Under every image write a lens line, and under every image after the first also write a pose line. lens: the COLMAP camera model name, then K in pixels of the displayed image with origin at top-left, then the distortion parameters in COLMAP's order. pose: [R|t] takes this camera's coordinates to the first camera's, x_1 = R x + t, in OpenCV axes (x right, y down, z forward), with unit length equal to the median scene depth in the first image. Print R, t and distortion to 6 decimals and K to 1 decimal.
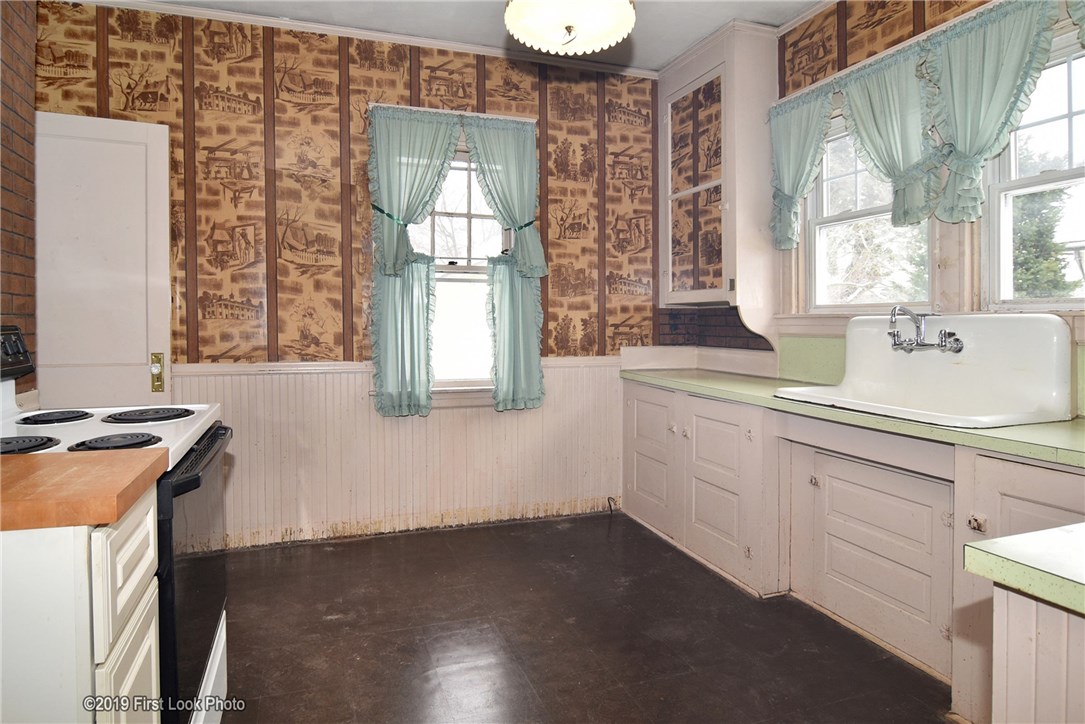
lens RADIAL K [[652.5, 0, 541.0], [0, 652.5, 326.0], [0, 0, 1]] dist [0.001835, -0.018961]
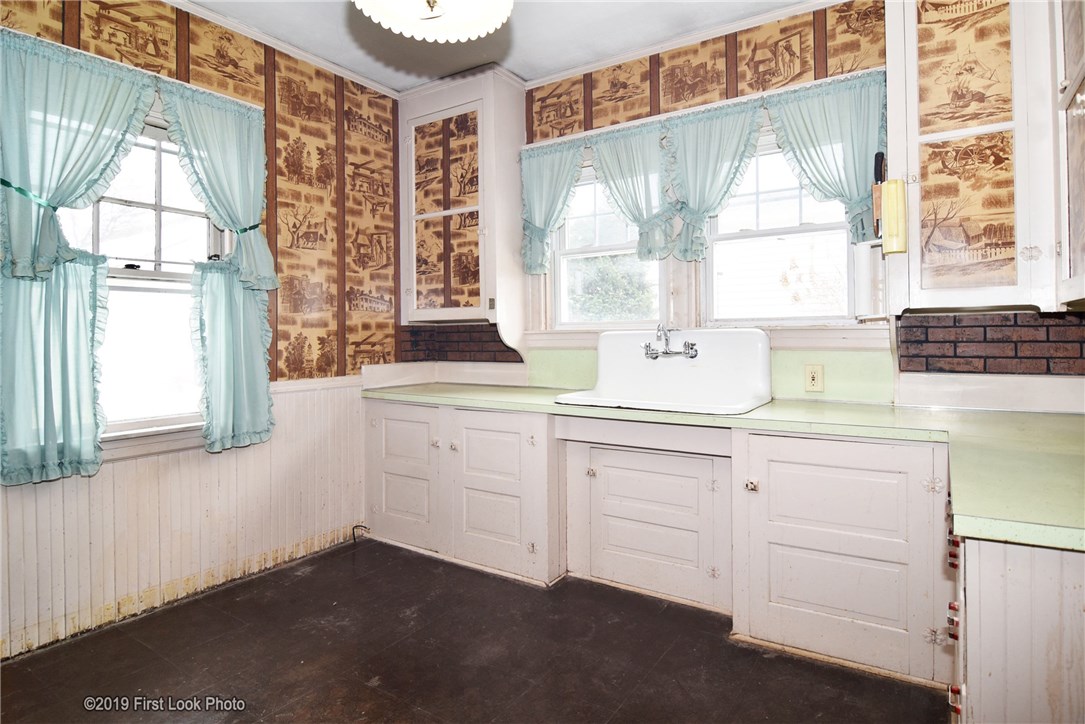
lens RADIAL K [[528.7, 0, 543.4], [0, 528.7, 328.0], [0, 0, 1]] dist [-0.000955, -0.007293]
pose [[0.752325, -0.004735, 0.658775, -0.196932], [0.019593, 0.999693, -0.015190, -0.006512], [-0.658501, 0.024336, 0.752186, 0.244051]]
